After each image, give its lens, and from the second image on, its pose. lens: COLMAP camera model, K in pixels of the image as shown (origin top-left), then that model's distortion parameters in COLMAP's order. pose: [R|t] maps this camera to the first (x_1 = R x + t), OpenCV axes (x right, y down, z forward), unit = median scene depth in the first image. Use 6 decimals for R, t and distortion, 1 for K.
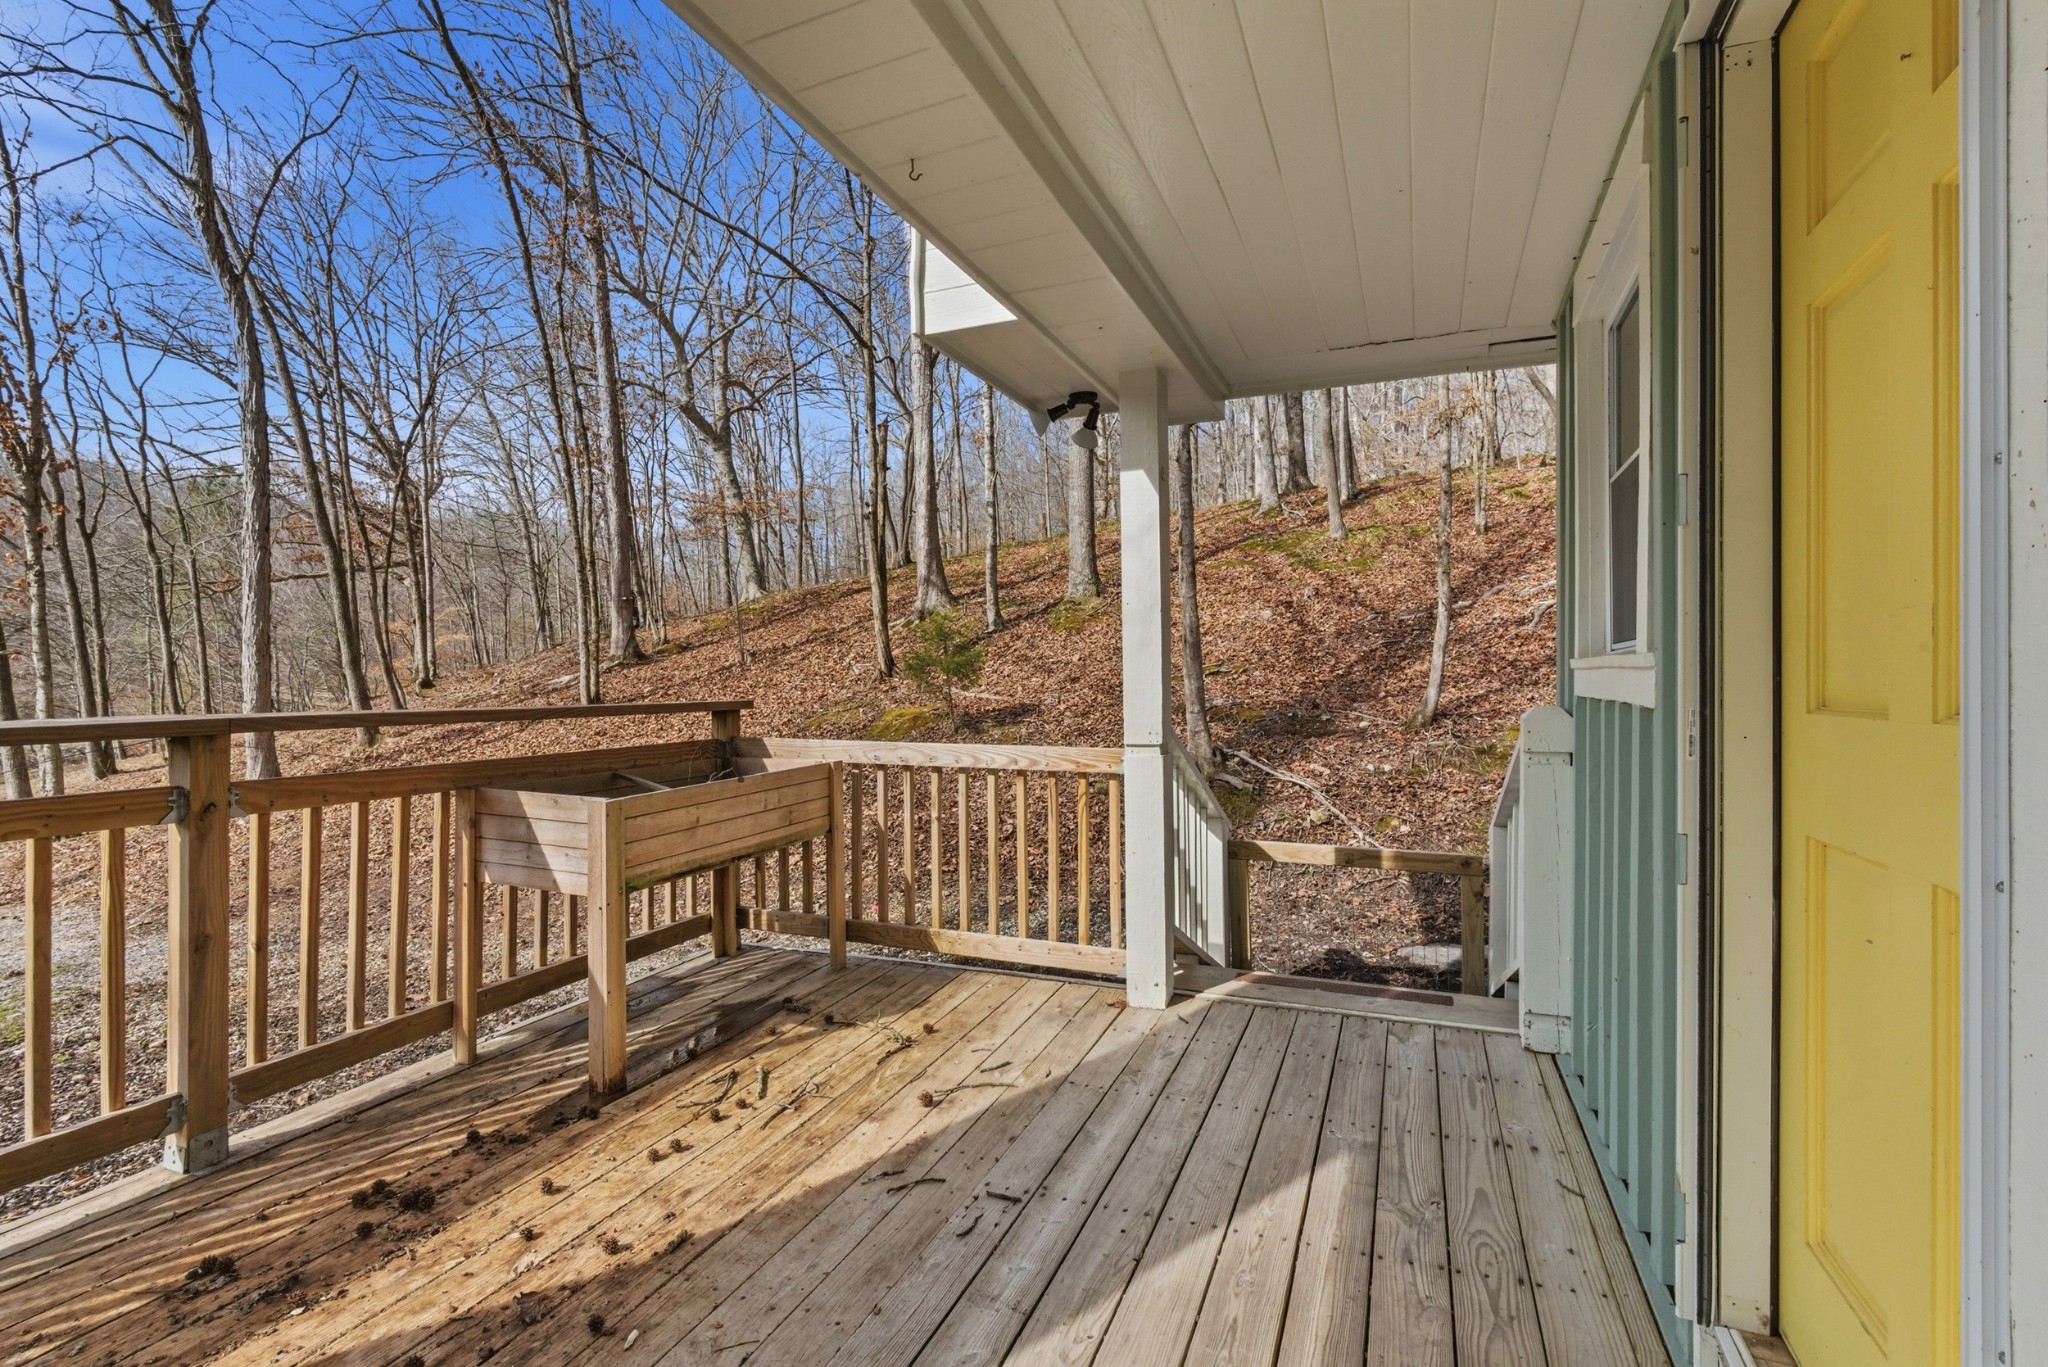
lens RADIAL K [[934.7, 0, 1033.7], [0, 934.7, 682.6], [0, 0, 1]] dist [-0.017315, 0.005280]
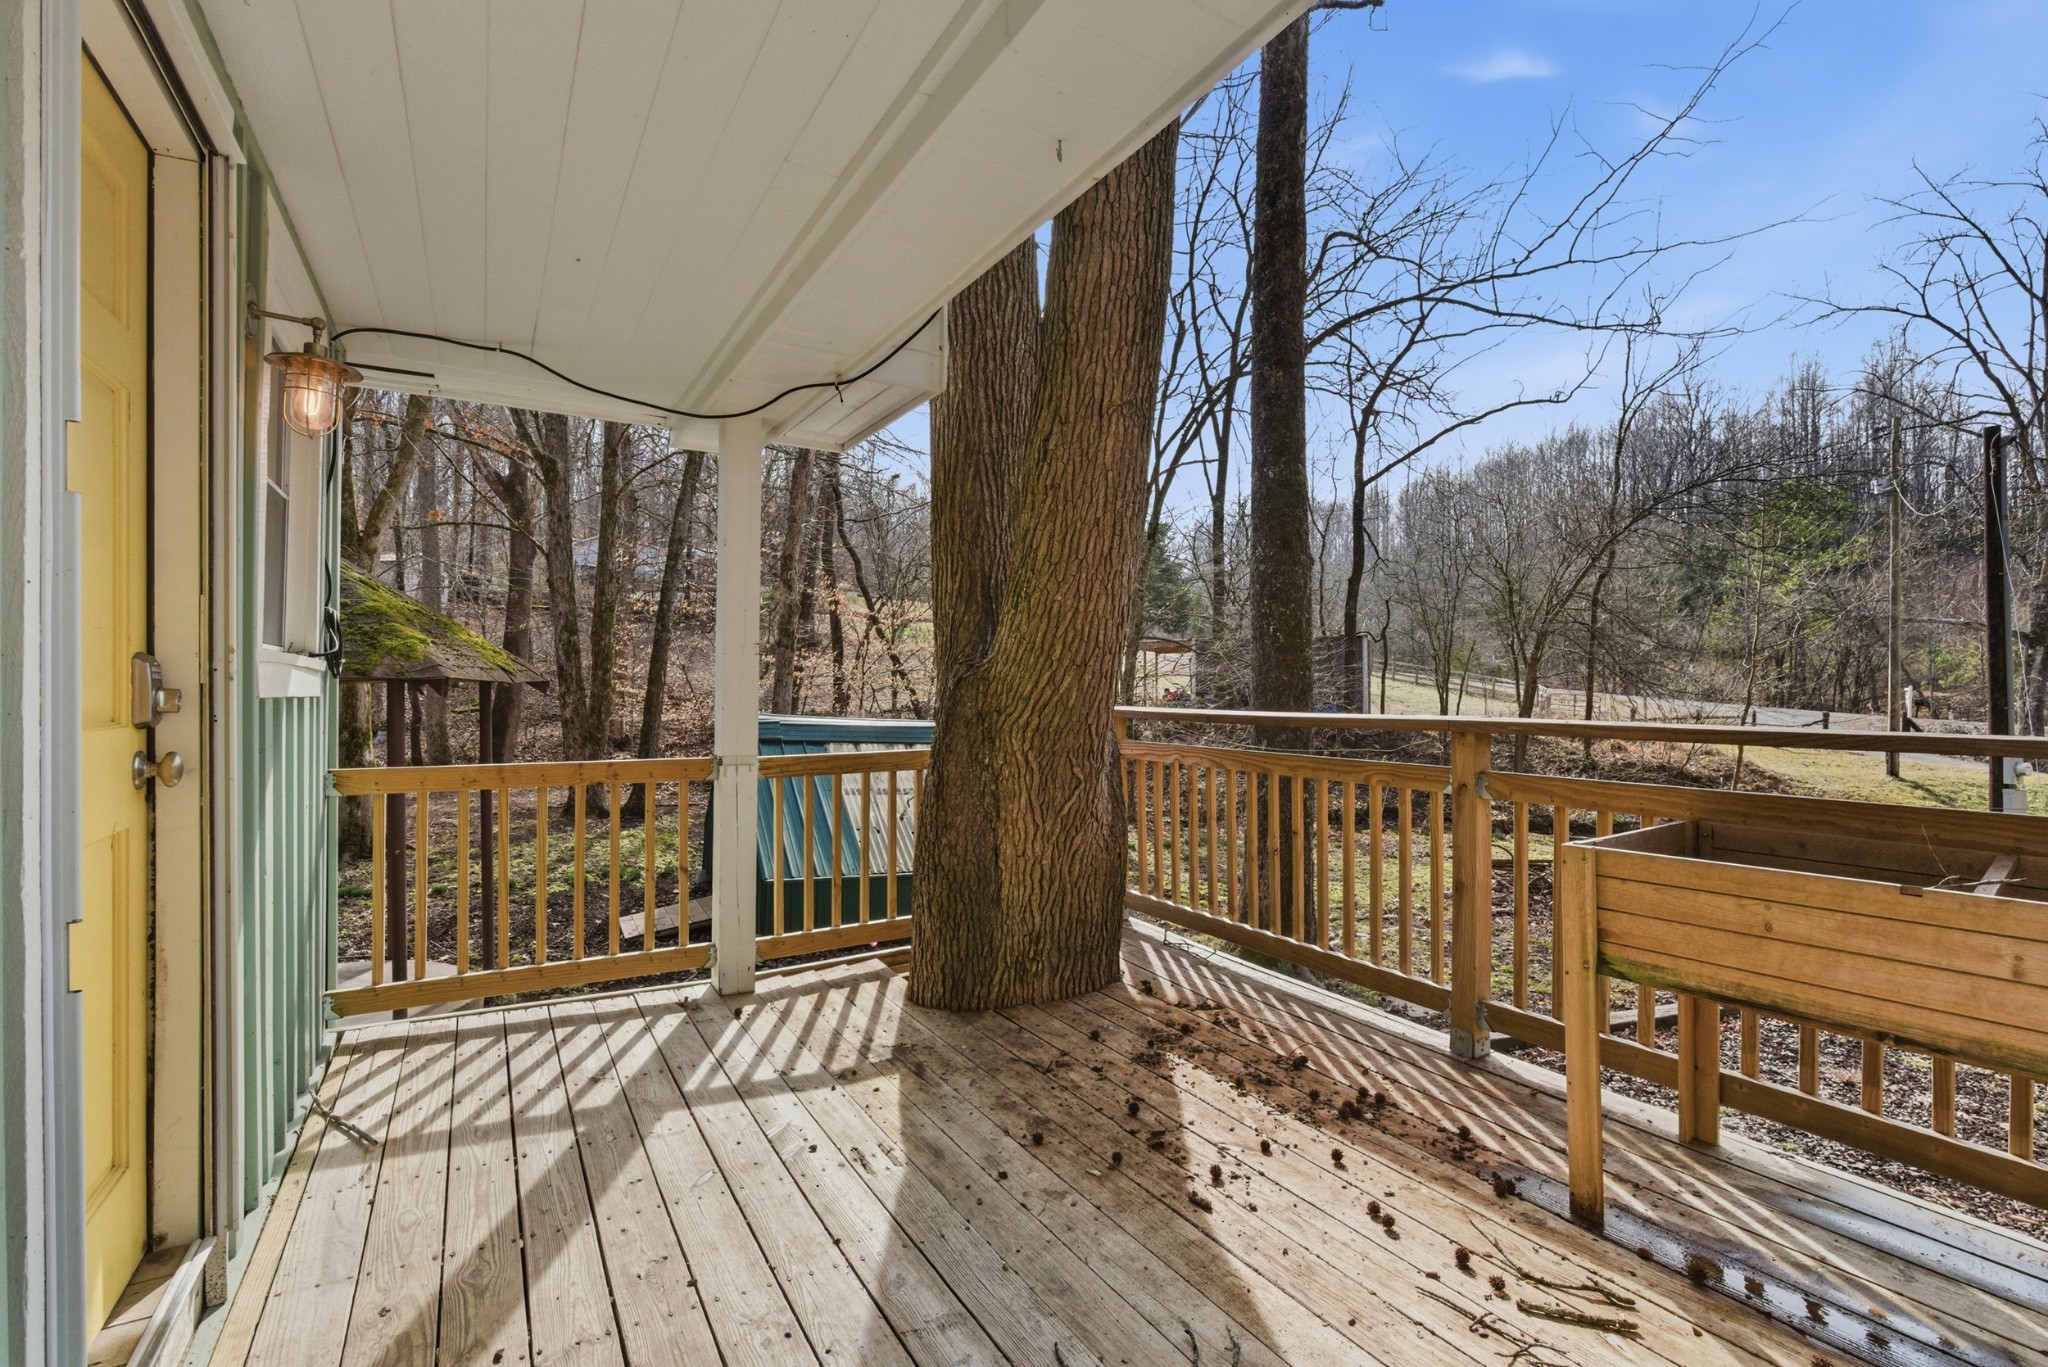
lens RADIAL K [[934.7, 0, 1033.7], [0, 934.7, 682.6], [0, 0, 1]] dist [-0.017315, 0.005280]
pose [[-0.604434, -0.007429, -0.796620, 0.541578], [-0.005610, 0.999971, -0.005069, 0.001817], [0.796635, 0.001405, -0.604459, 1.338873]]
